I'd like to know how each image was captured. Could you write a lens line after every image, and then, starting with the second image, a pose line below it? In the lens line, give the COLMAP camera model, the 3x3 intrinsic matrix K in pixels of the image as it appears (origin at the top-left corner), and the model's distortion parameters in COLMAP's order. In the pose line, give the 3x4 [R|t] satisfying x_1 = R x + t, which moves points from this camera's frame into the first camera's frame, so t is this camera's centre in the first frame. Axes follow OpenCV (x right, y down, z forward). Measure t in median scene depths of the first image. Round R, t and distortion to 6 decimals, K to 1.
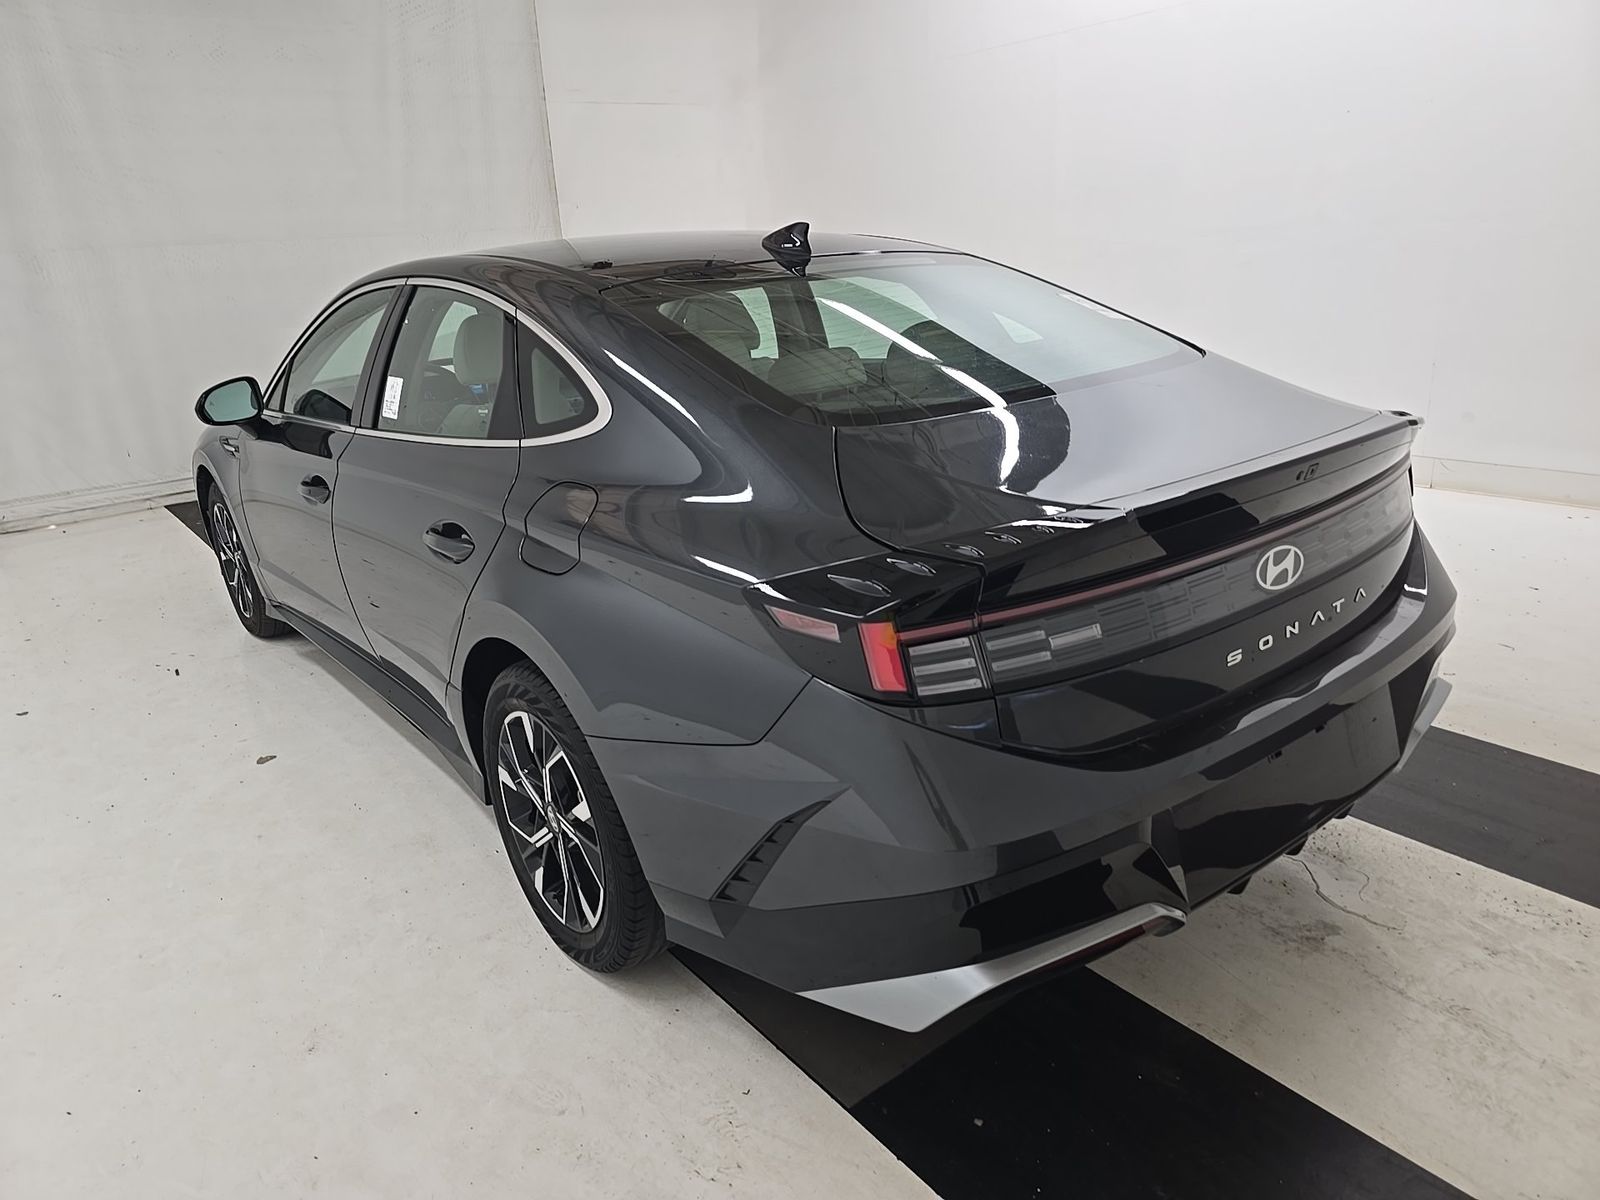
lens RADIAL K [[1093.7, 0, 795.1], [0, 1093.7, 596.5], [0, 0, 1]] dist [0.040230, -0.045492]
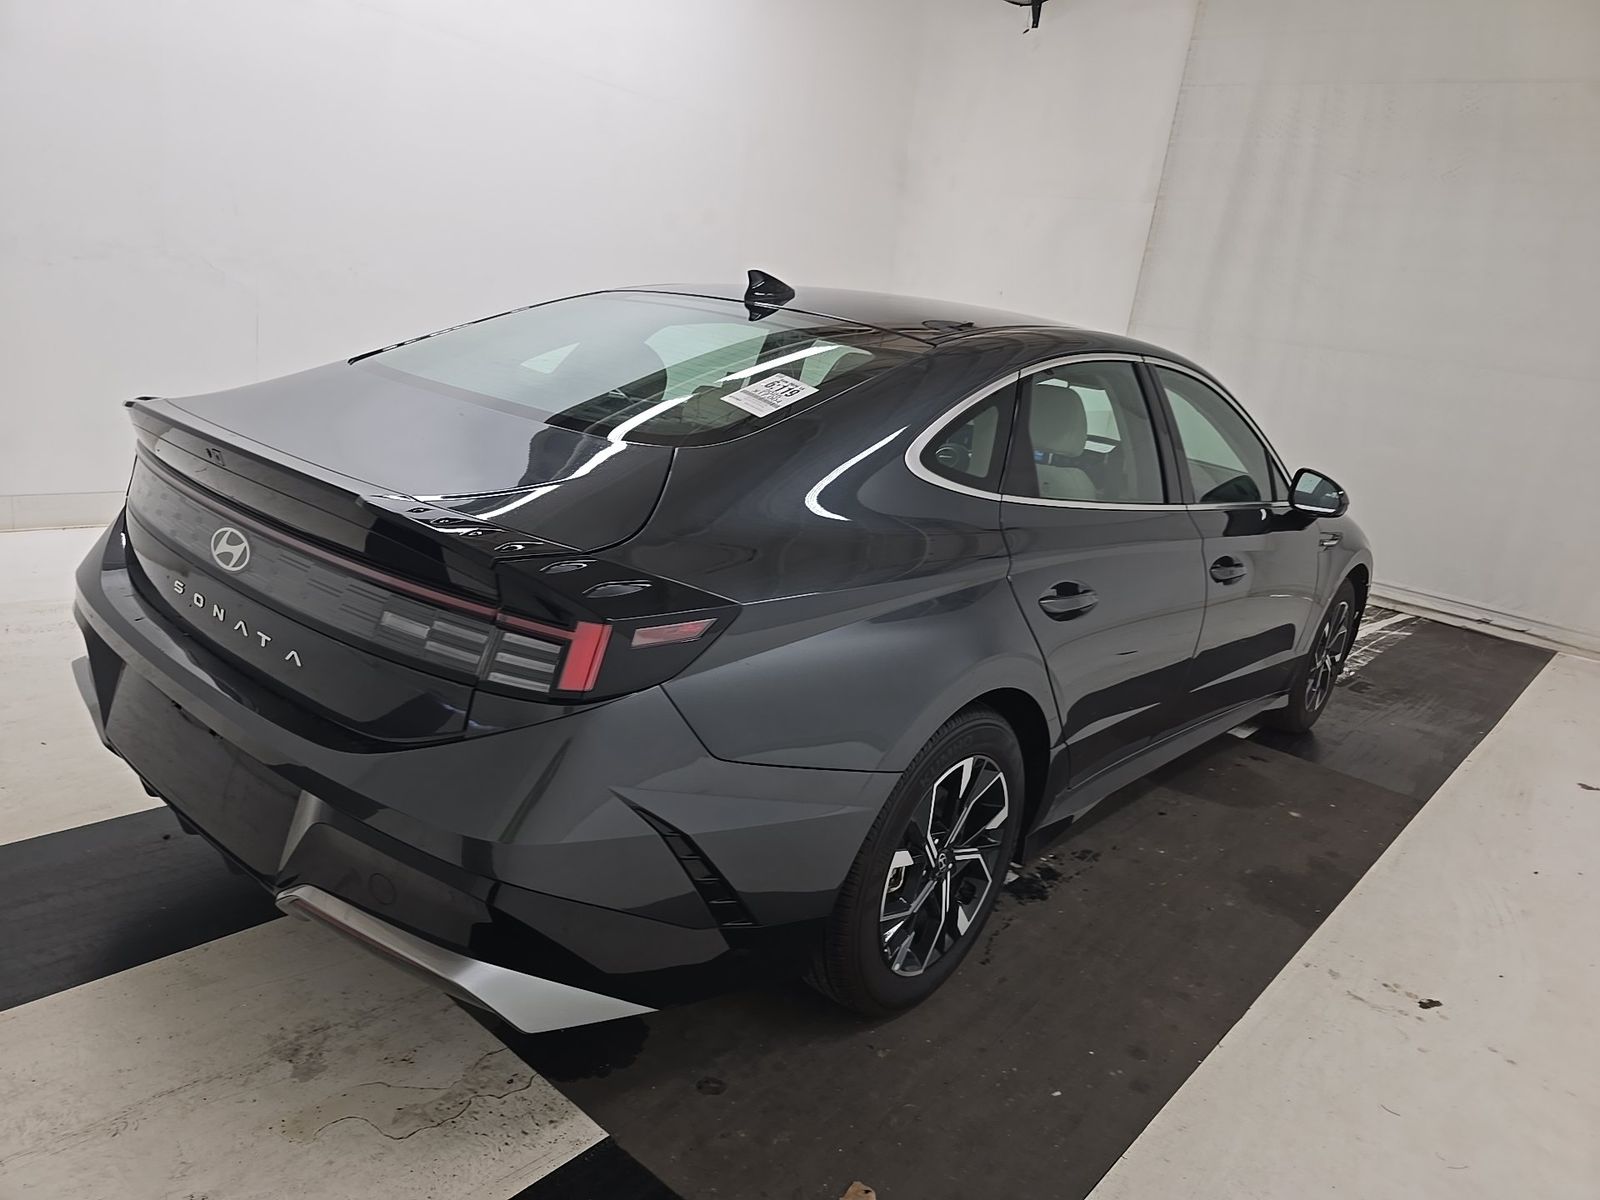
lens RADIAL K [[1093.7, 0, 795.1], [0, 1093.7, 596.5], [0, 0, 1]] dist [0.040230, -0.045492]
pose [[0.168360, 0.329406, -0.929057, 1.459940], [-0.442332, 0.867534, 0.227435, -0.443261], [0.880907, 0.372661, 0.291765, 1.147969]]
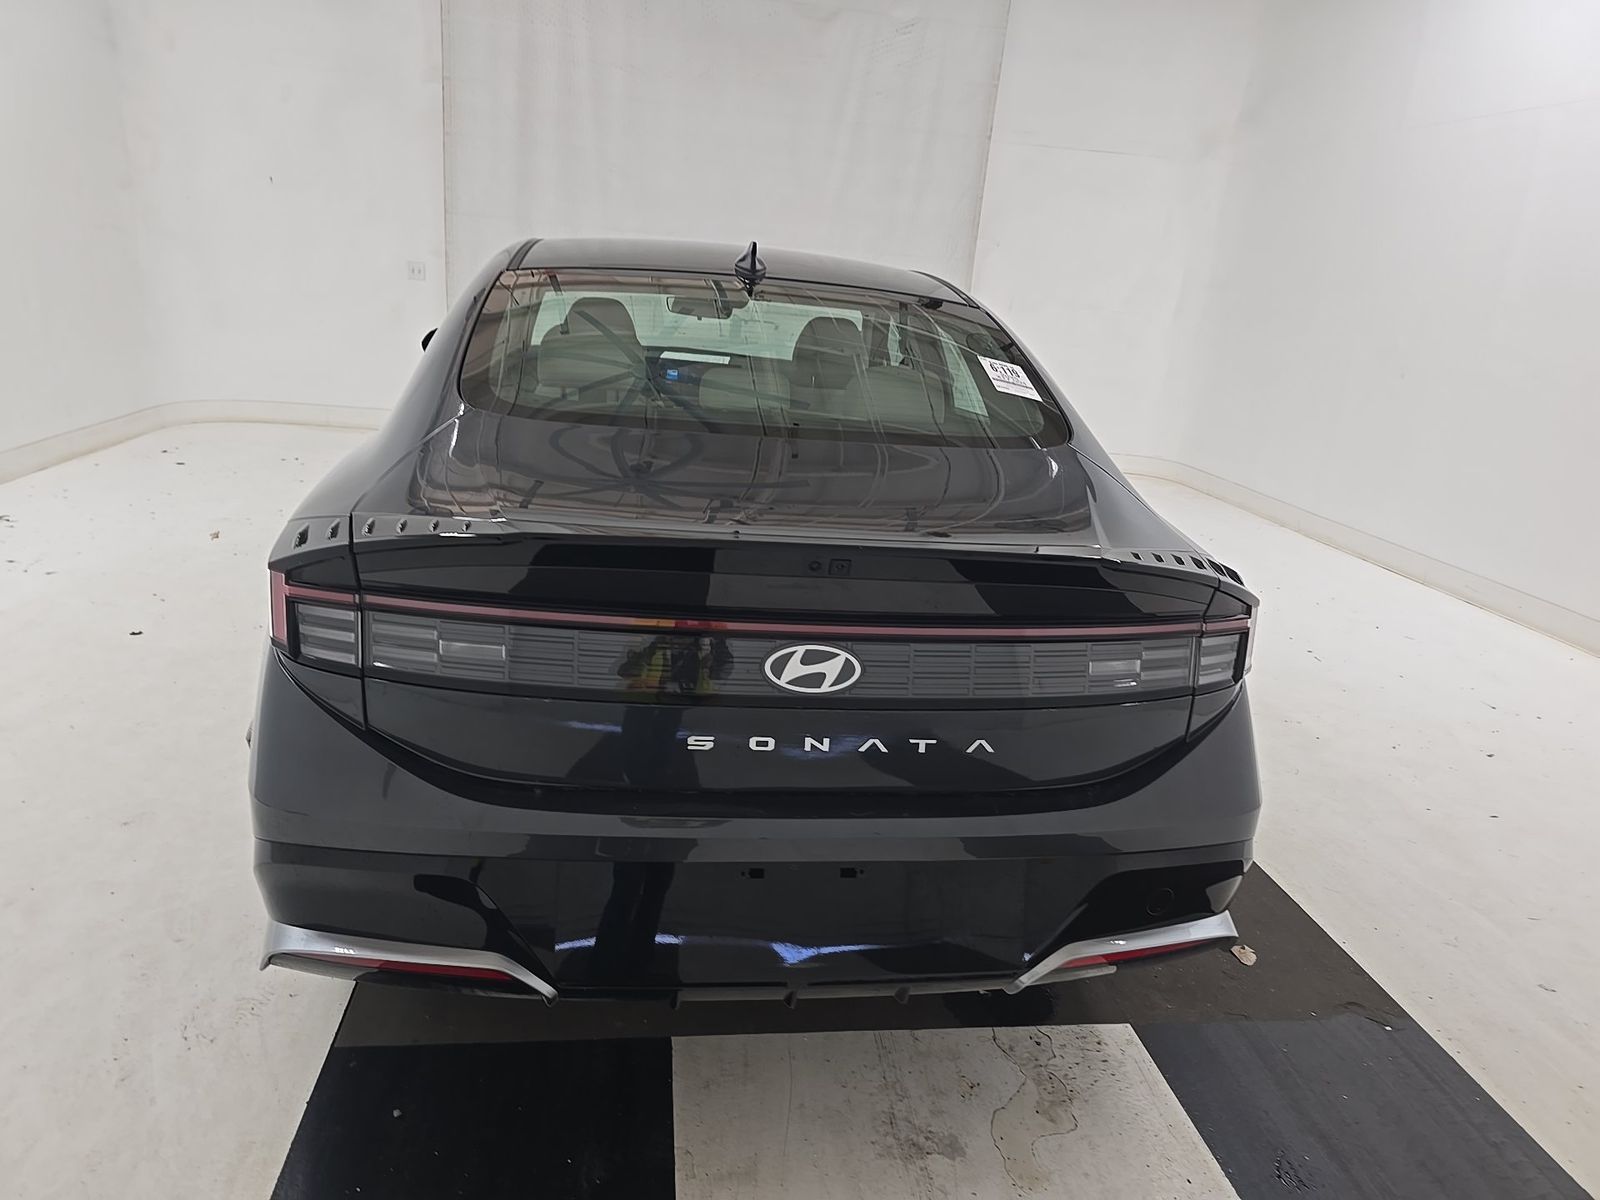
lens RADIAL K [[1093.7, 0, 795.1], [0, 1093.7, 596.5], [0, 0, 1]] dist [0.040230, -0.045492]
pose [[0.852275, 0.266876, -0.449893, 0.779392], [-0.283887, 0.958366, 0.030706, -0.100598], [0.439357, 0.101549, 0.892554, 0.216283]]
